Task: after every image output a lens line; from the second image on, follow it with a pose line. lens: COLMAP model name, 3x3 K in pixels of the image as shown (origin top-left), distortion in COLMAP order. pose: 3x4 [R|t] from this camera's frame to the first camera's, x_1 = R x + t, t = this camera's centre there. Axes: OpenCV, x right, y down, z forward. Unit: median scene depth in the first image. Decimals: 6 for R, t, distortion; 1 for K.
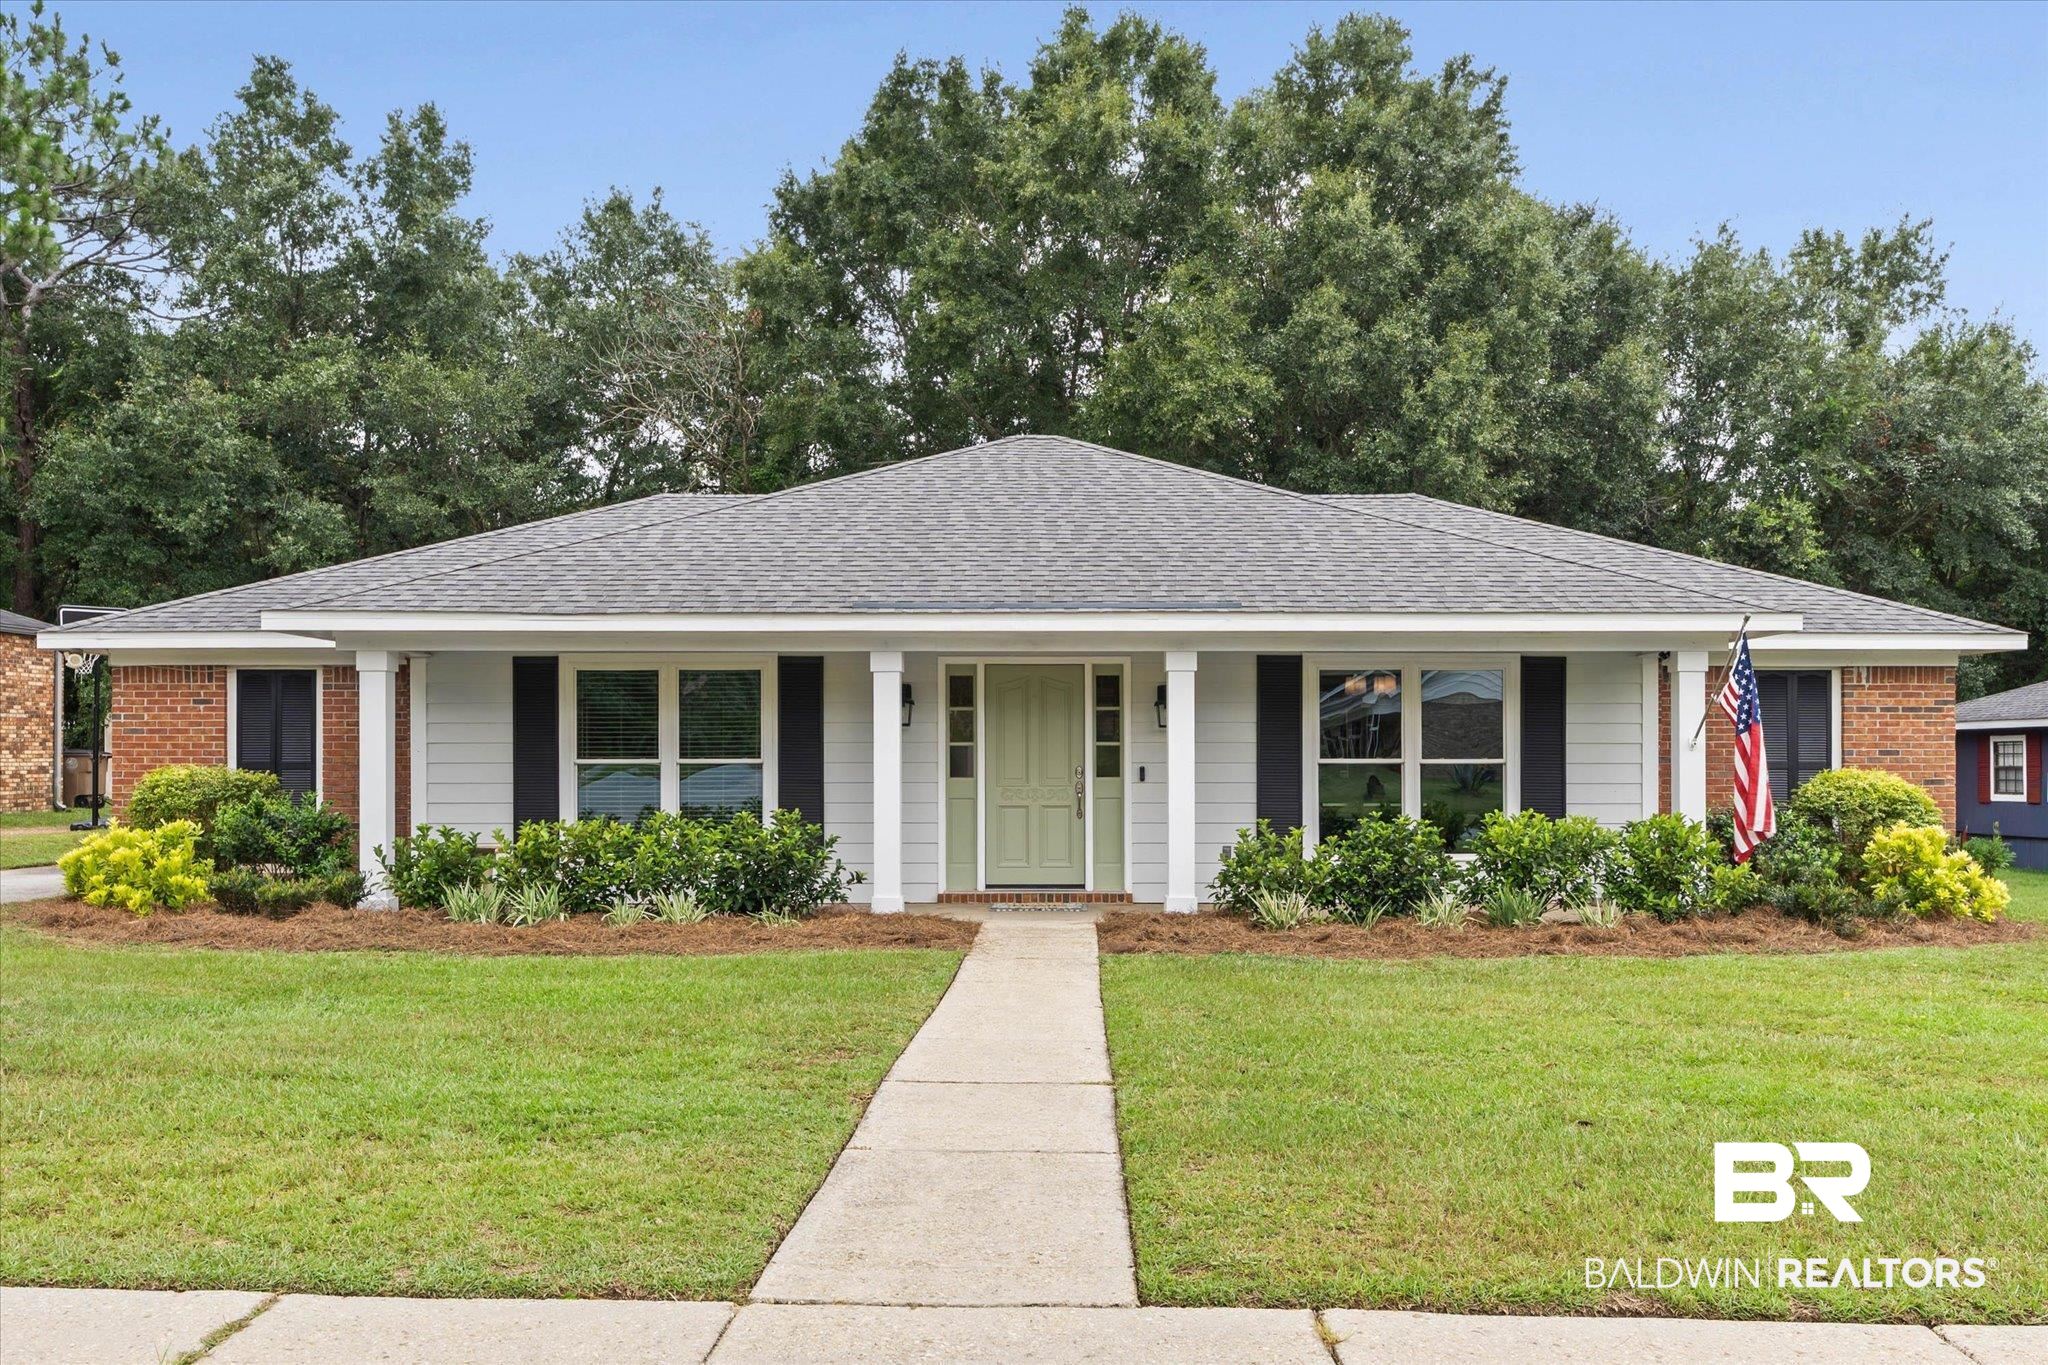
lens RADIAL K [[2807.8, 0, 1023.9], [0, 2807.8, 685.0], [0, 0, 1]] dist [-0.020425, 0.000000]
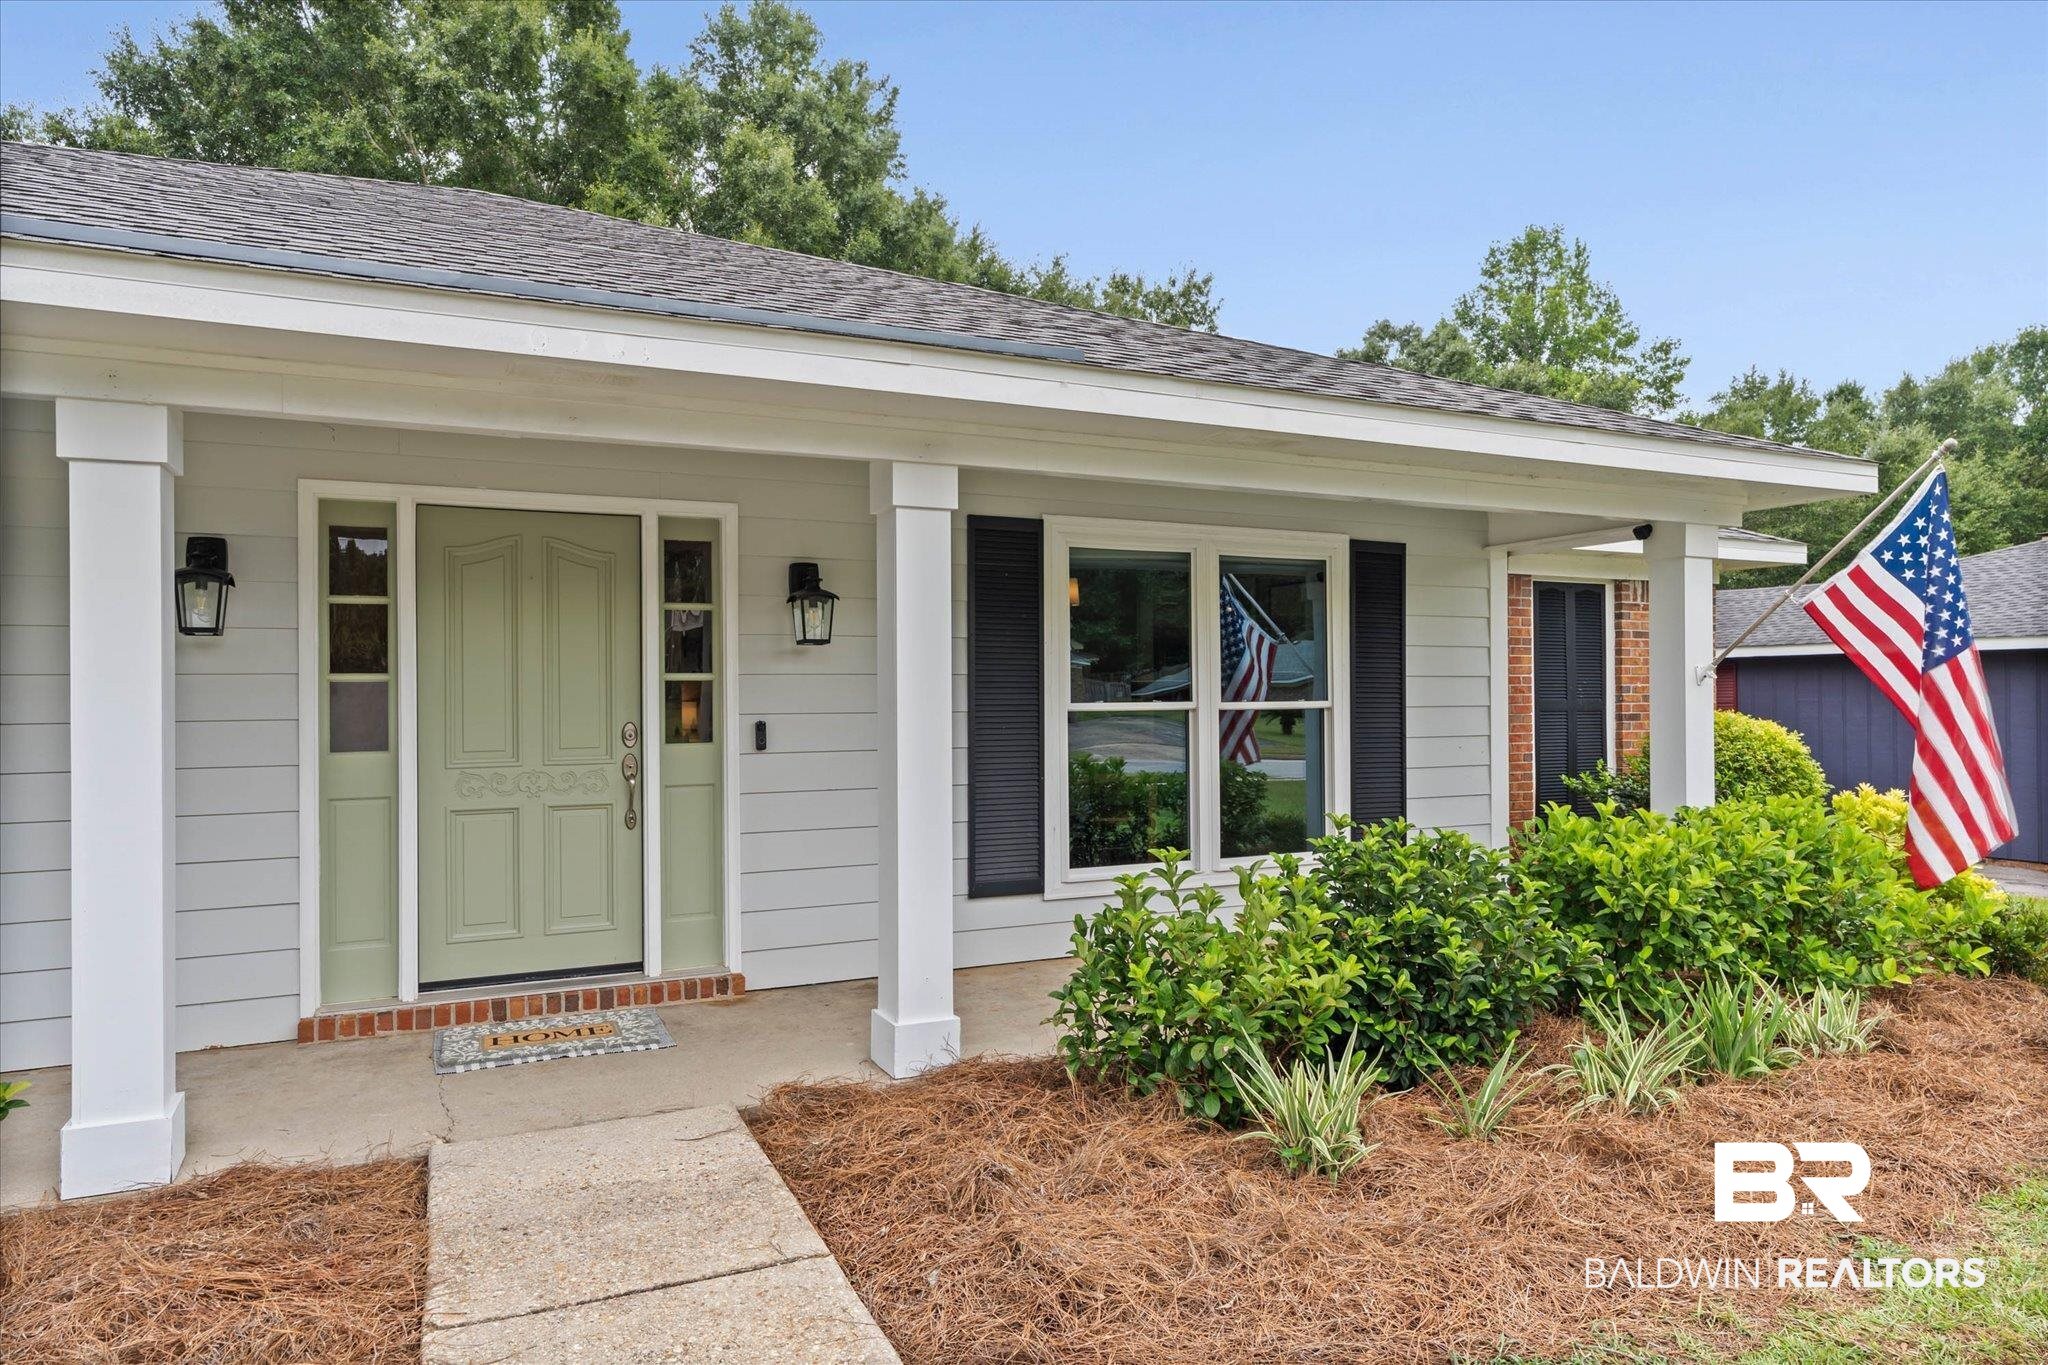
lens RADIAL K [[1266.9, 0, 1022.1], [0, 1266.9, 680.9], [0, 0, 1]] dist [-0.000667, 0.003638]
pose [[0.892366, -0.001173, 0.451312, -0.019052], [-0.006508, 0.999859, 0.015466, 0.017792], [-0.451266, -0.016739, 0.892232, 0.770619]]
